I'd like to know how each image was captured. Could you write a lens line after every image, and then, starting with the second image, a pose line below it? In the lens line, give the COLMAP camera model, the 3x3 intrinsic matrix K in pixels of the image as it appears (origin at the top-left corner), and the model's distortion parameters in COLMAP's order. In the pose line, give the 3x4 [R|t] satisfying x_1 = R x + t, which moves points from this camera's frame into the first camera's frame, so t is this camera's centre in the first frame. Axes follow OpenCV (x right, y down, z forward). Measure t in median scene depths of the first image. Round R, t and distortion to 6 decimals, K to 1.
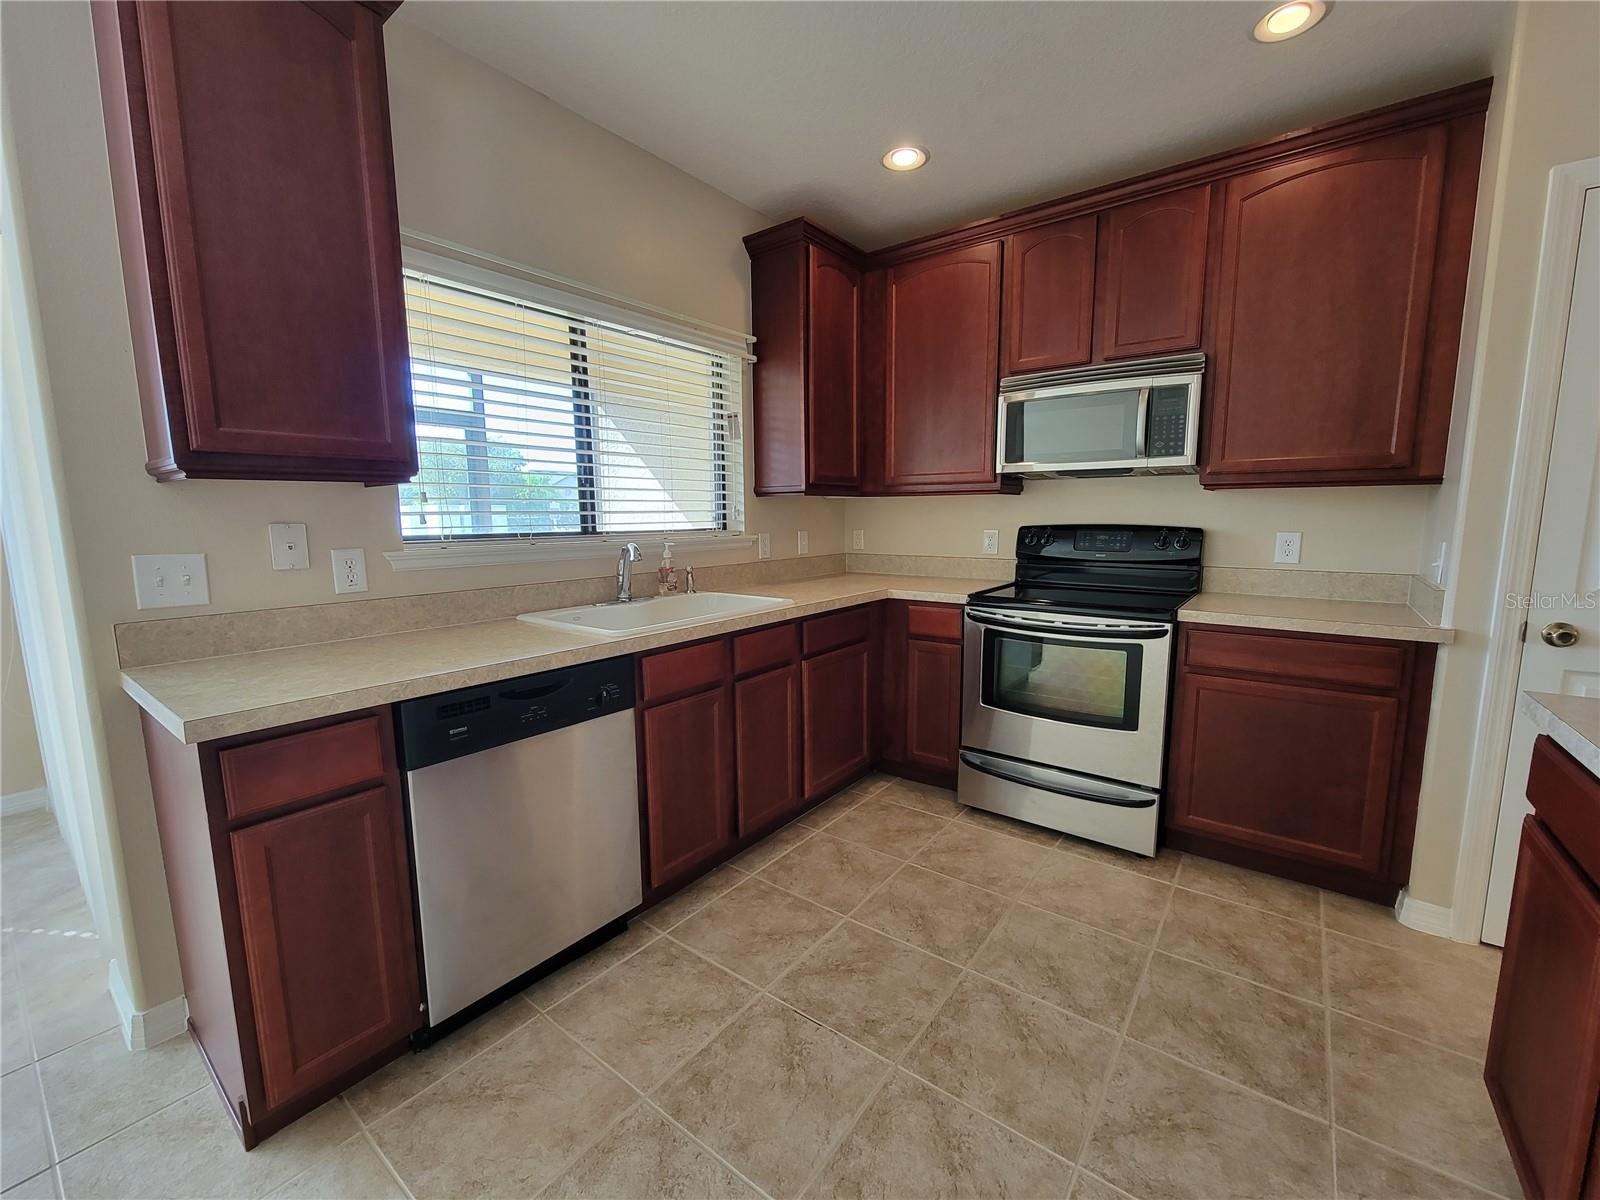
lens RADIAL K [[654.0, 0, 805.9], [0, 654.0, 604.5], [0, 0, 1]] dist [-0.004118, 0.001022]
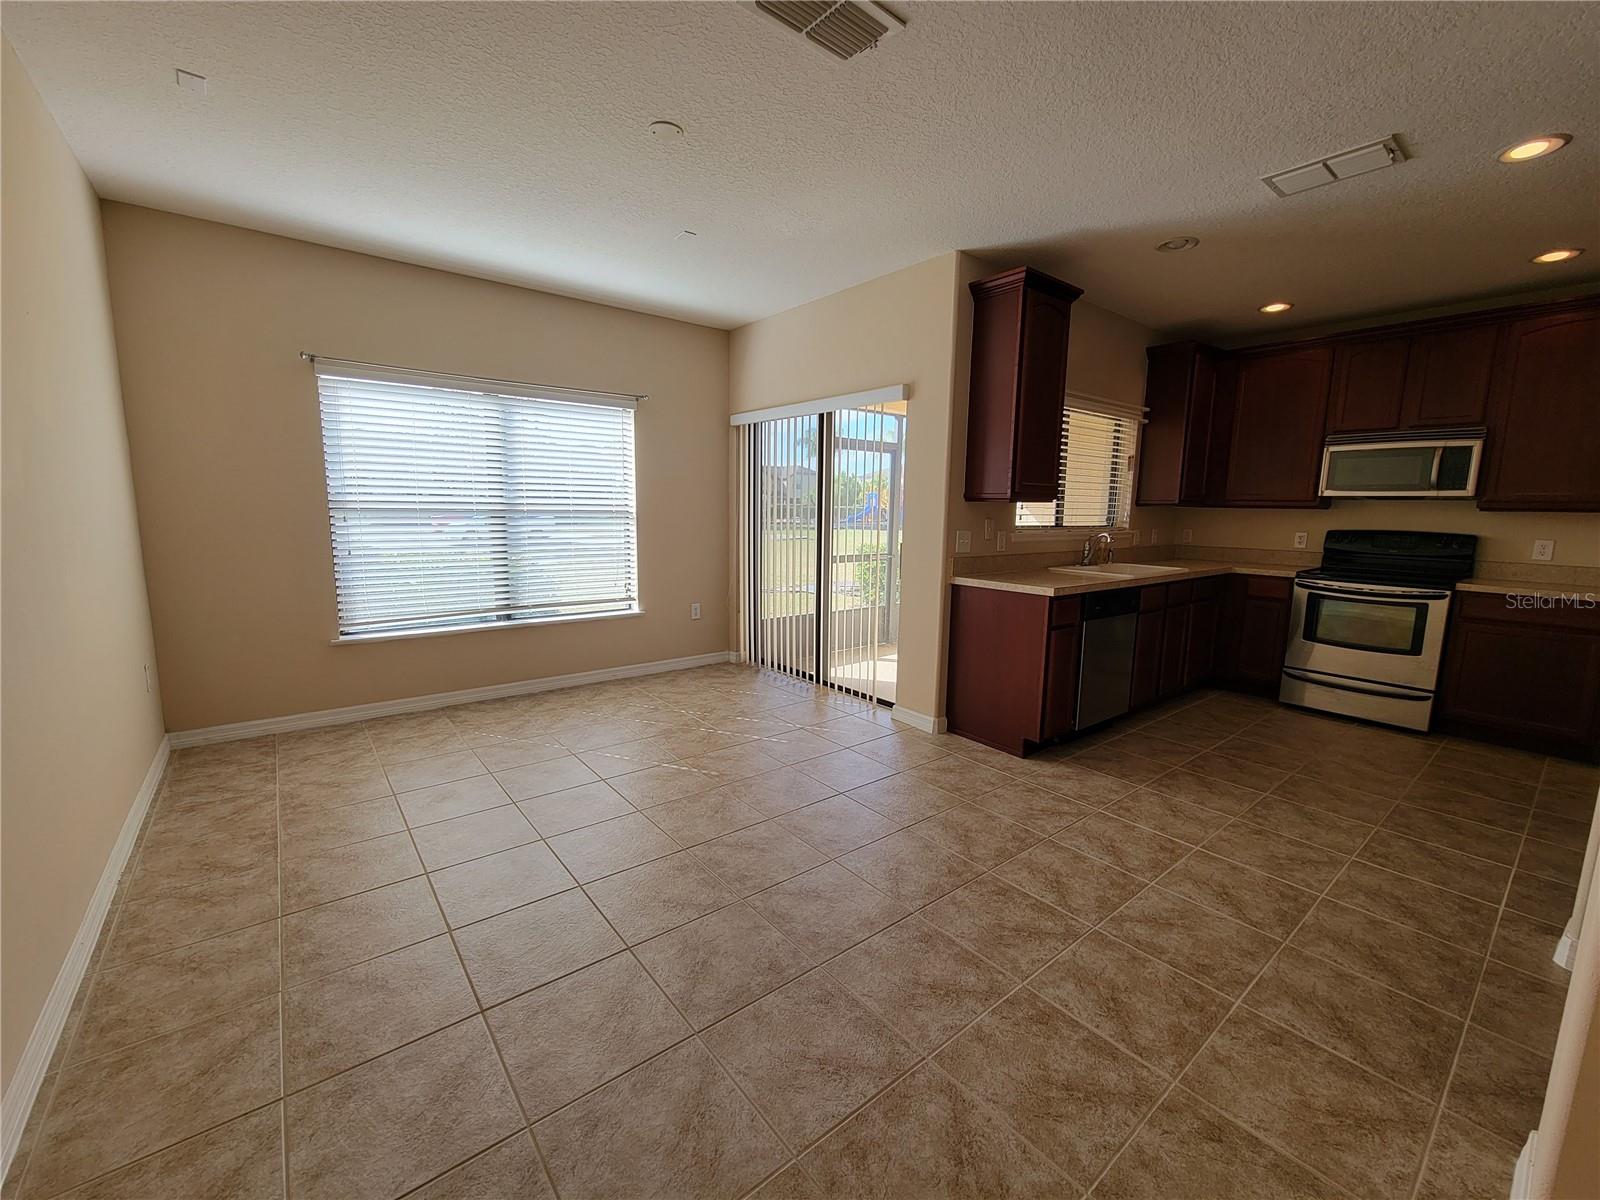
lens RADIAL K [[654.0, 0, 798.2], [0, 654.0, 604.4], [0, 0, 1]] dist [-0.004118, 0.001022]
pose [[0.968324, 0.059082, -0.242605, -0.618153], [-0.056728, 0.998250, 0.016682, 0.122414], [0.243166, -0.002391, 0.969982, -0.973478]]
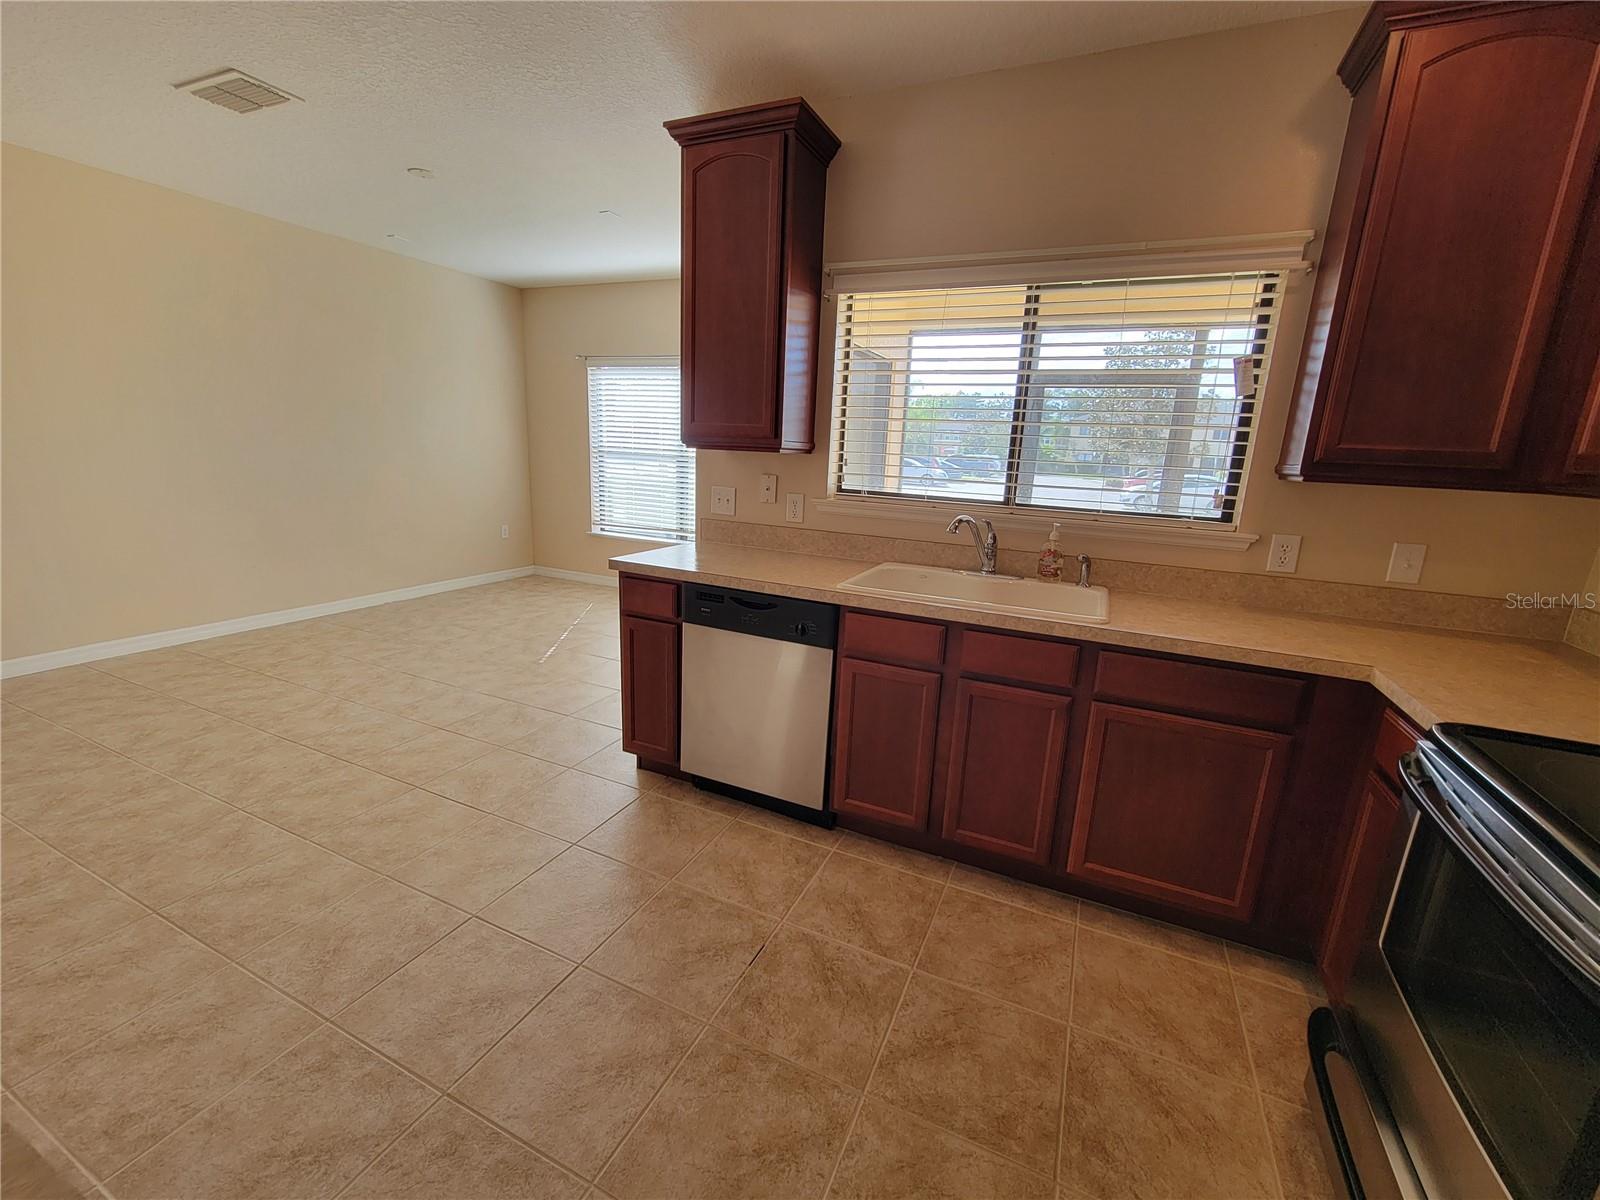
lens RADIAL K [[654.0, 0, 807.8], [0, 654.0, 603.2], [0, 0, 1]] dist [-0.004118, 0.001022]
pose [[0.218442, 0.242642, -0.945202, 0.629659], [-0.183508, 0.961528, 0.204423, -0.118951], [0.958440, 0.128798, 0.254565, 0.502471]]
